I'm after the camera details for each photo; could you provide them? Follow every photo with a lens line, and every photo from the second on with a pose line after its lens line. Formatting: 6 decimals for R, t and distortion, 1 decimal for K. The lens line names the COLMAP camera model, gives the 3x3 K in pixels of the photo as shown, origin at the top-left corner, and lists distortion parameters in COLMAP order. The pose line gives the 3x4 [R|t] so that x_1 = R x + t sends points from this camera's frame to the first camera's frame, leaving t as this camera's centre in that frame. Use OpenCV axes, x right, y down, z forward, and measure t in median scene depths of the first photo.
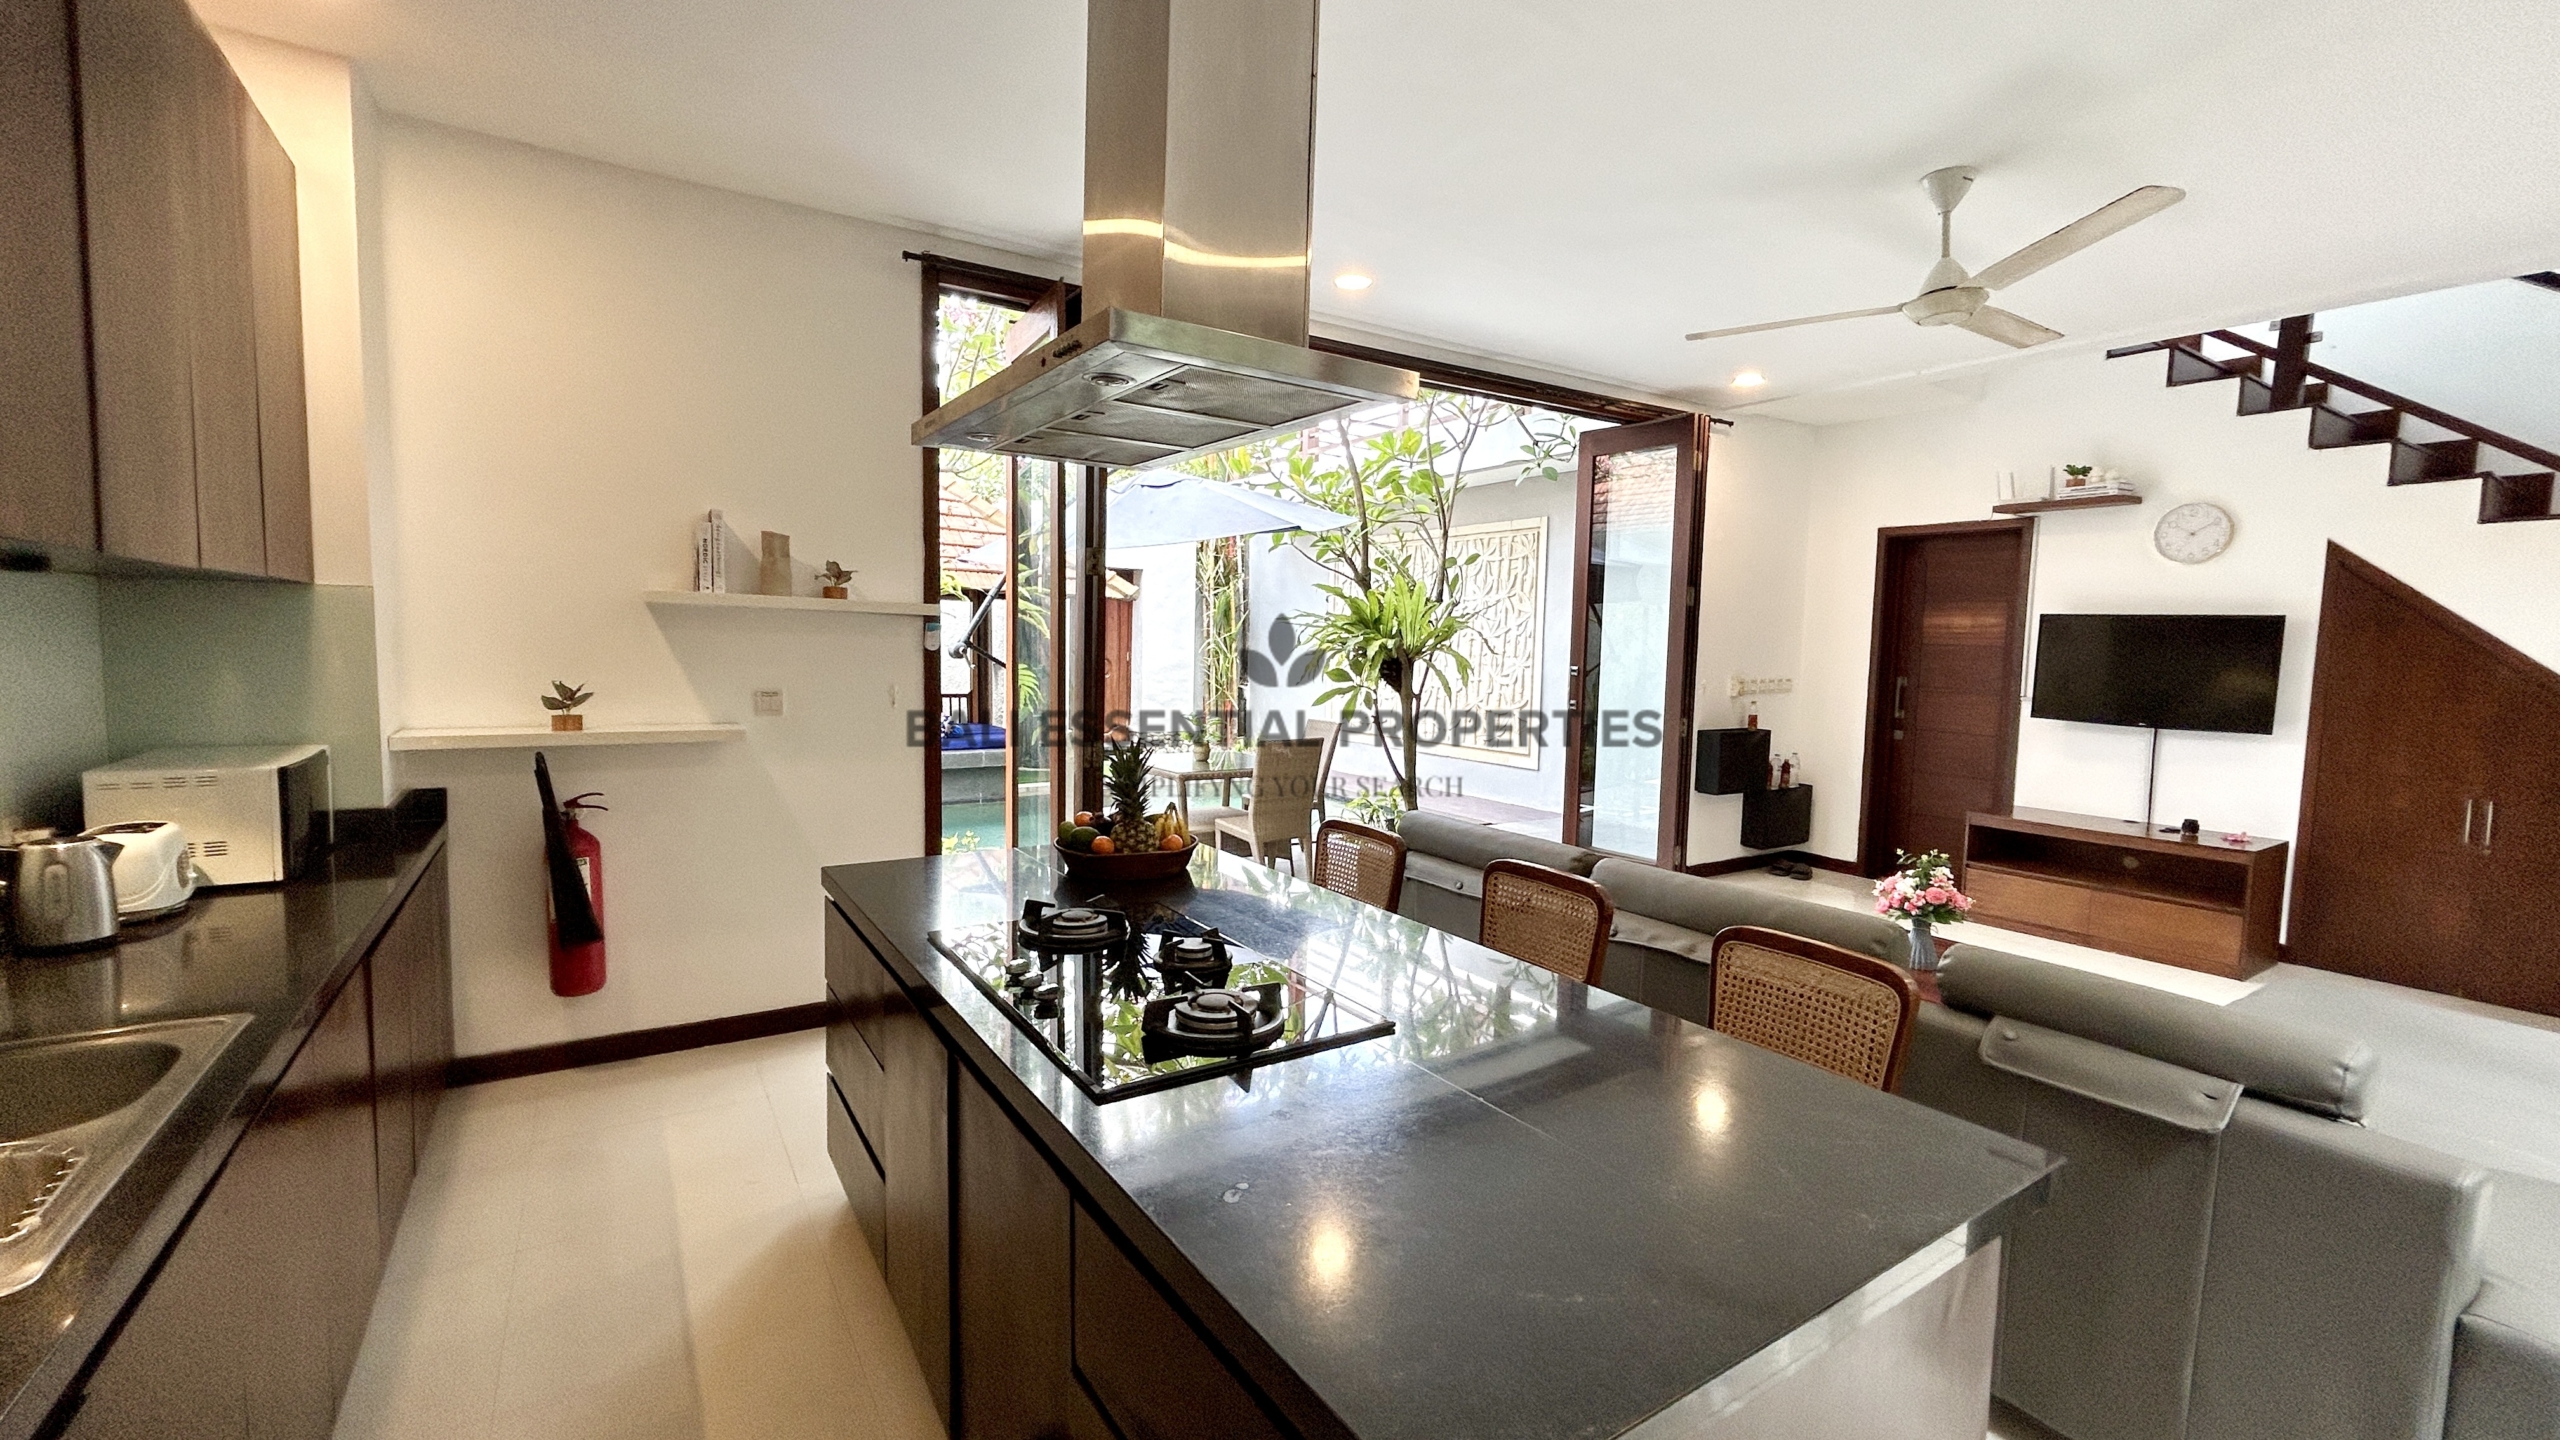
lens RADIAL K [[1061.8, 0, 1271.5], [0, 1061.8, 722.3], [0, 0, 1]] dist [-0.000205, 0.006793]
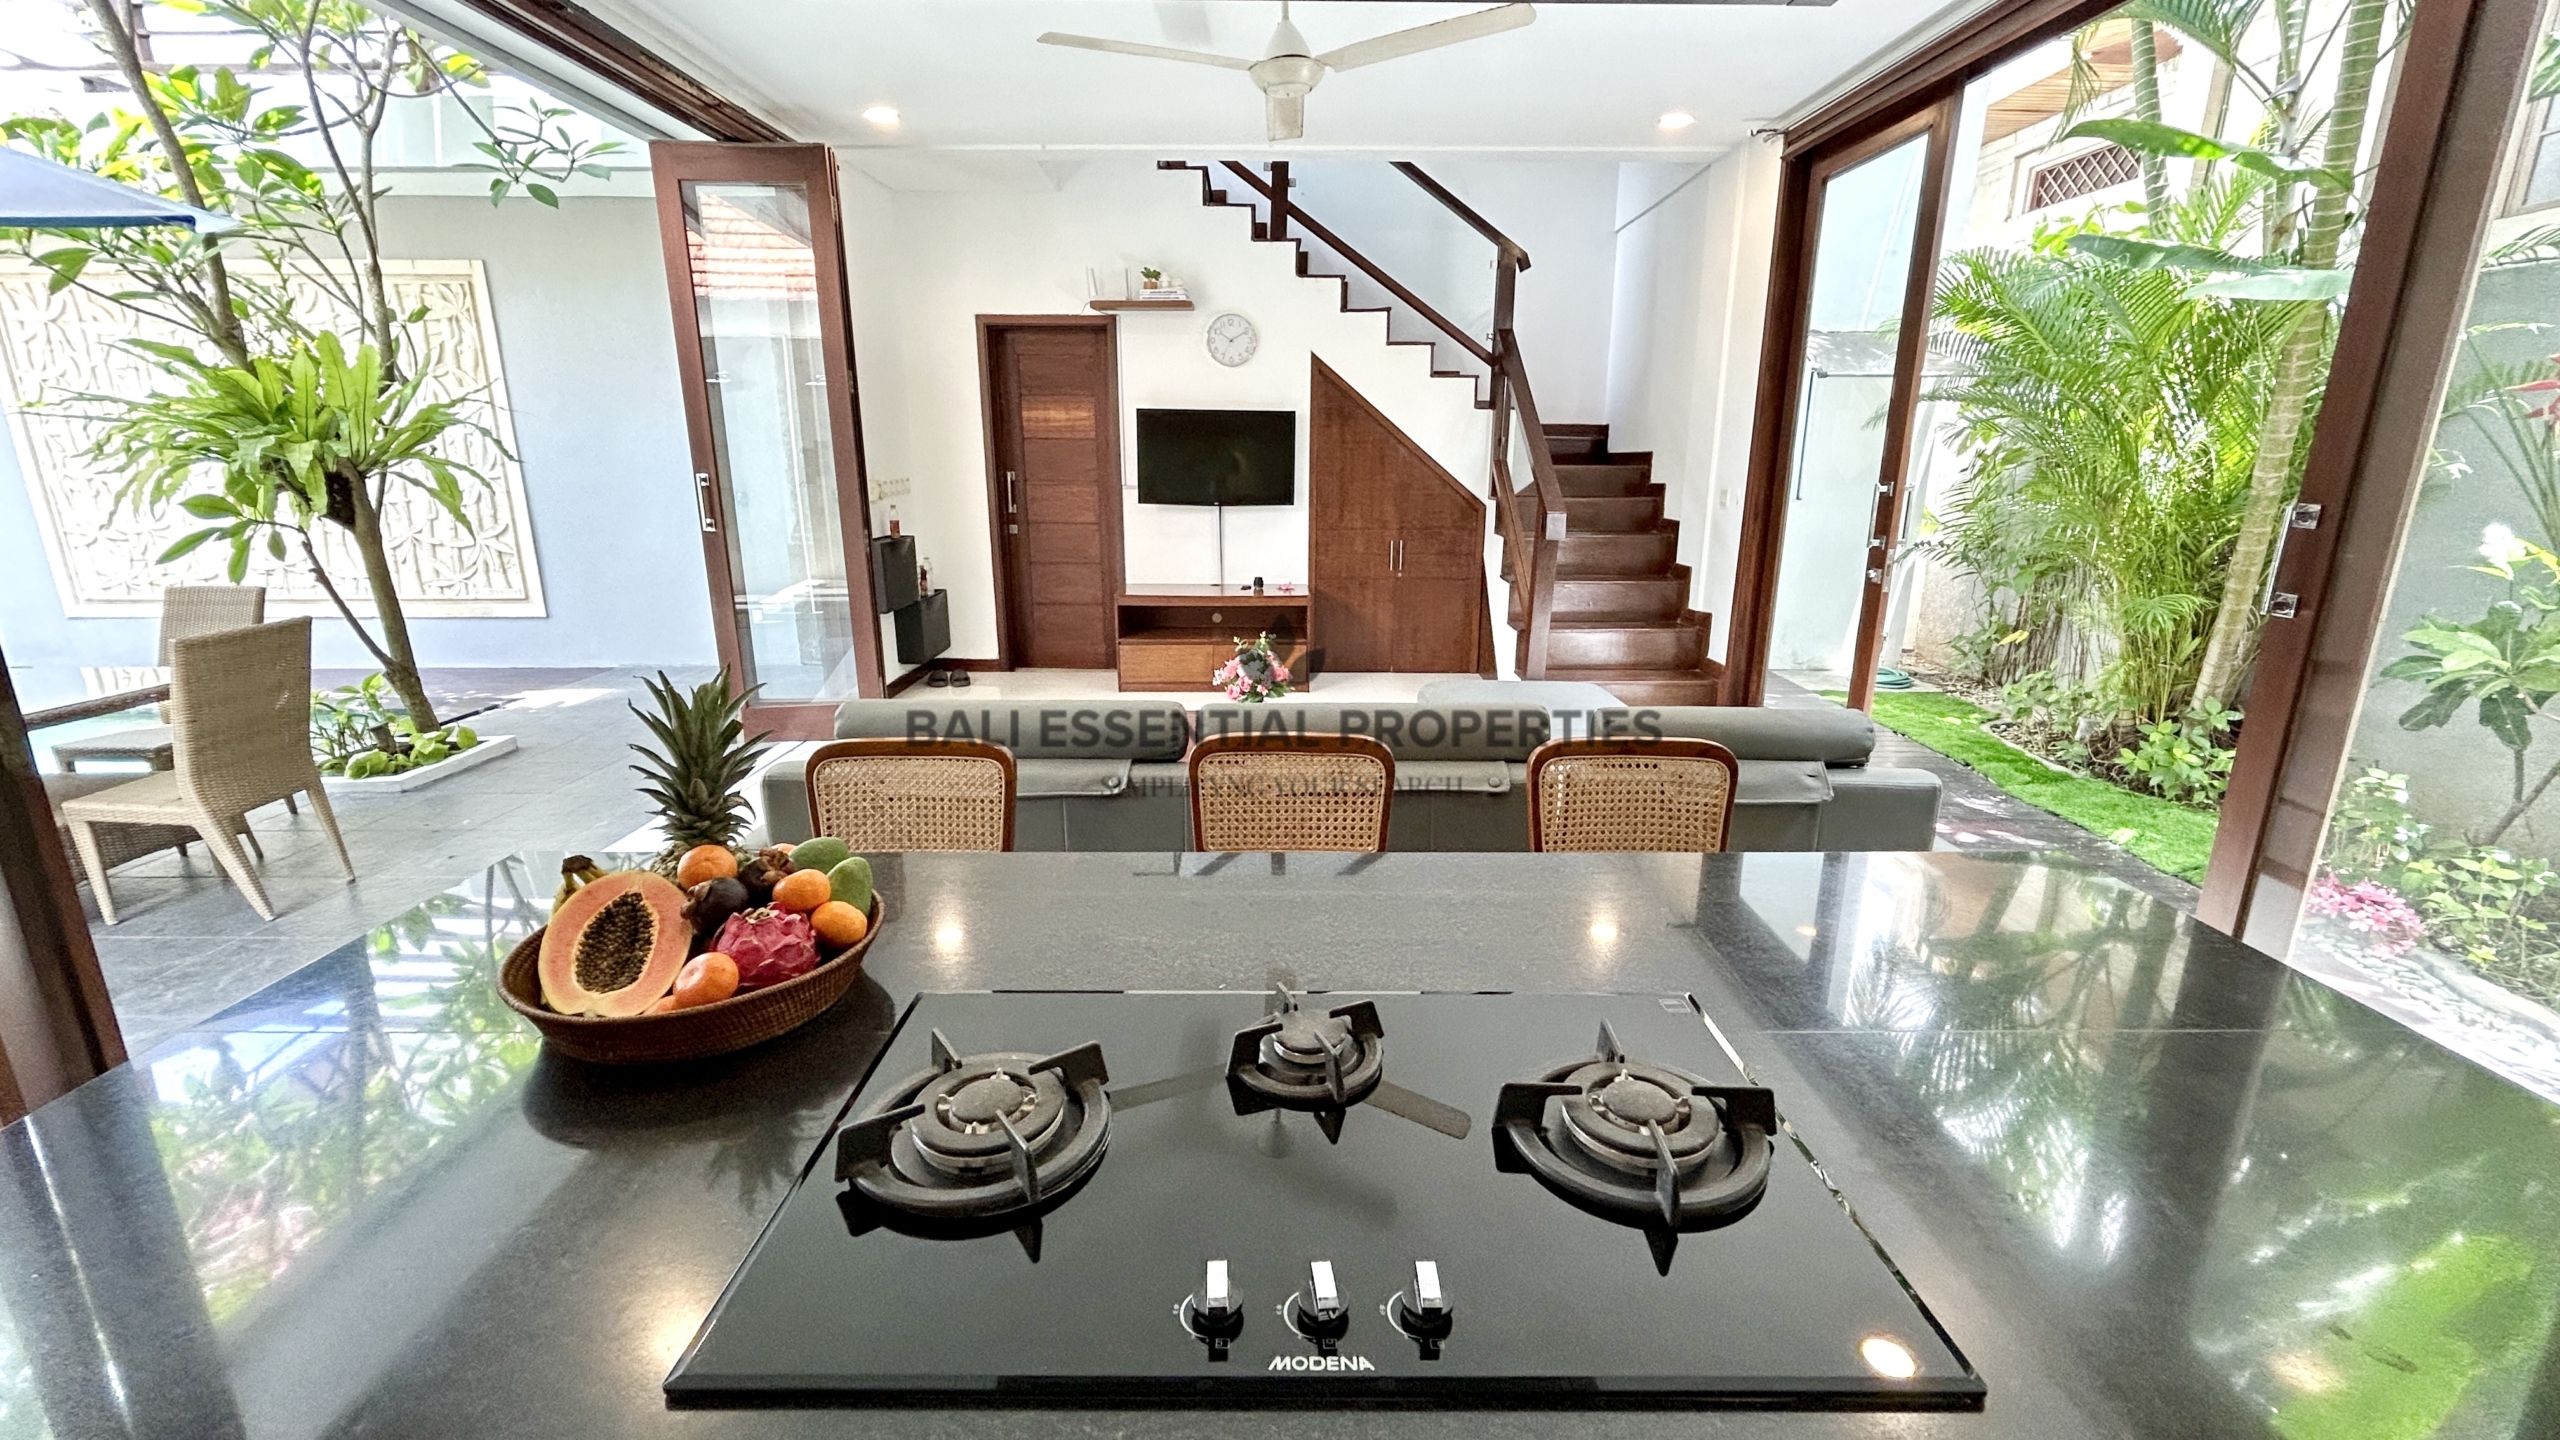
lens RADIAL K [[1061.8, 0, 1271.5], [0, 1061.8, 722.3], [0, 0, 1]] dist [-0.000205, 0.006793]
pose [[0.541813, -0.231466, 0.807999, -0.167240], [0.078256, 0.971049, 0.225699, -0.021750], [-0.836848, -0.059056, 0.544241, 0.250554]]
